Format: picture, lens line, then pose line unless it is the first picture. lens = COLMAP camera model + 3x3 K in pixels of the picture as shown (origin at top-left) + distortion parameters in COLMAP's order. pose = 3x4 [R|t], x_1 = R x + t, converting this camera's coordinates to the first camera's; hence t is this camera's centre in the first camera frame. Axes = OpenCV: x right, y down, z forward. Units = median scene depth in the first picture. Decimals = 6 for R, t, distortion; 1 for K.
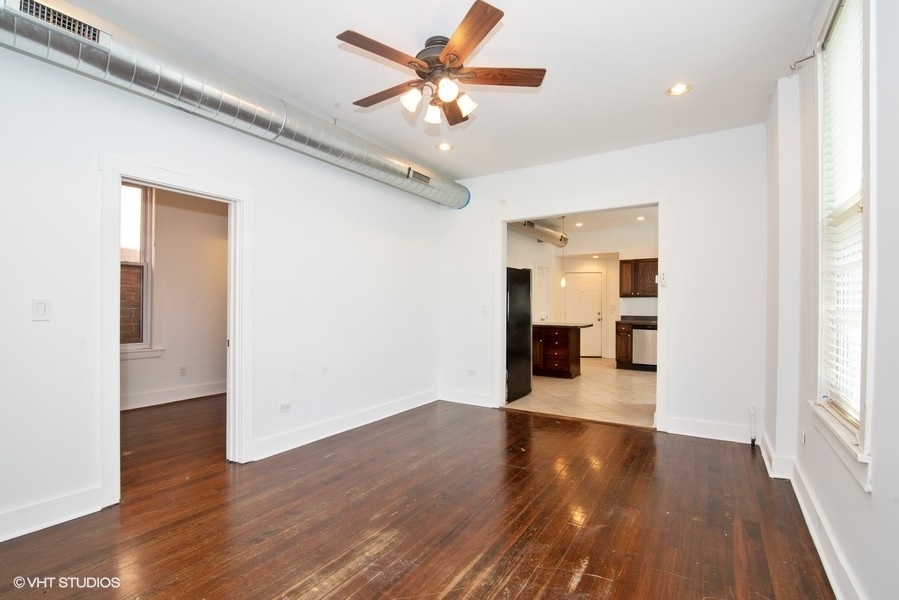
lens RADIAL K [[417.3, 0, 443.4], [0, 417.3, 302.0], [0, 0, 1]] dist [-0.018070, 0.000363]
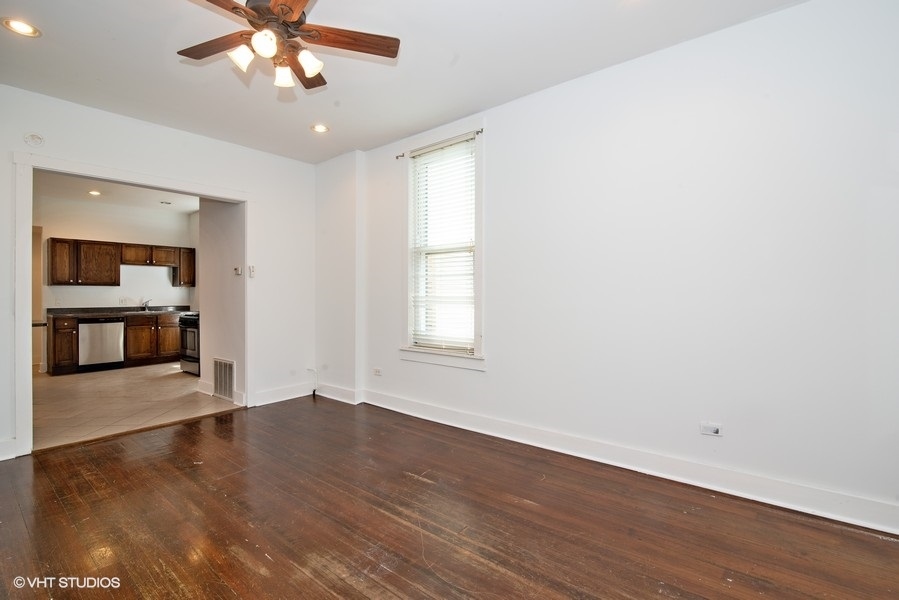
lens RADIAL K [[417.3, 0, 443.4], [0, 417.3, 302.0], [0, 0, 1]] dist [-0.018070, 0.000363]
pose [[0.115931, -0.020050, 0.993055, -0.911243], [-0.004831, 0.999773, 0.020749, 0.003371], [-0.993246, -0.007203, 0.115808, 0.614249]]
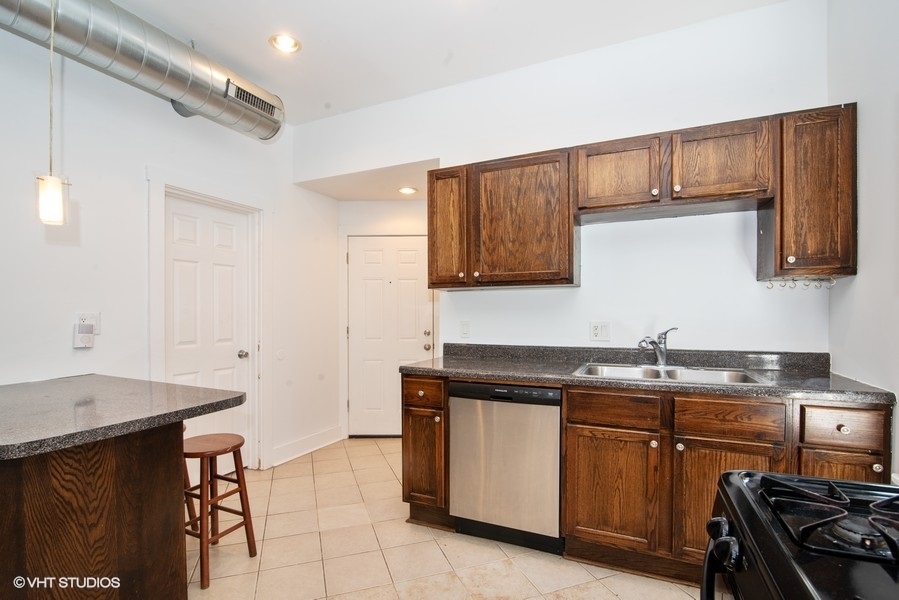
lens RADIAL K [[416.0, 0, 447.9], [0, 416.0, 319.5], [0, 0, 1]] dist [-0.019228, 0.000095]
pose [[0.988183, -0.008077, 0.153066, 1.366883], [0.005836, 0.999869, 0.015084, 0.026697], [-0.153168, -0.014012, 0.988101, 2.396662]]
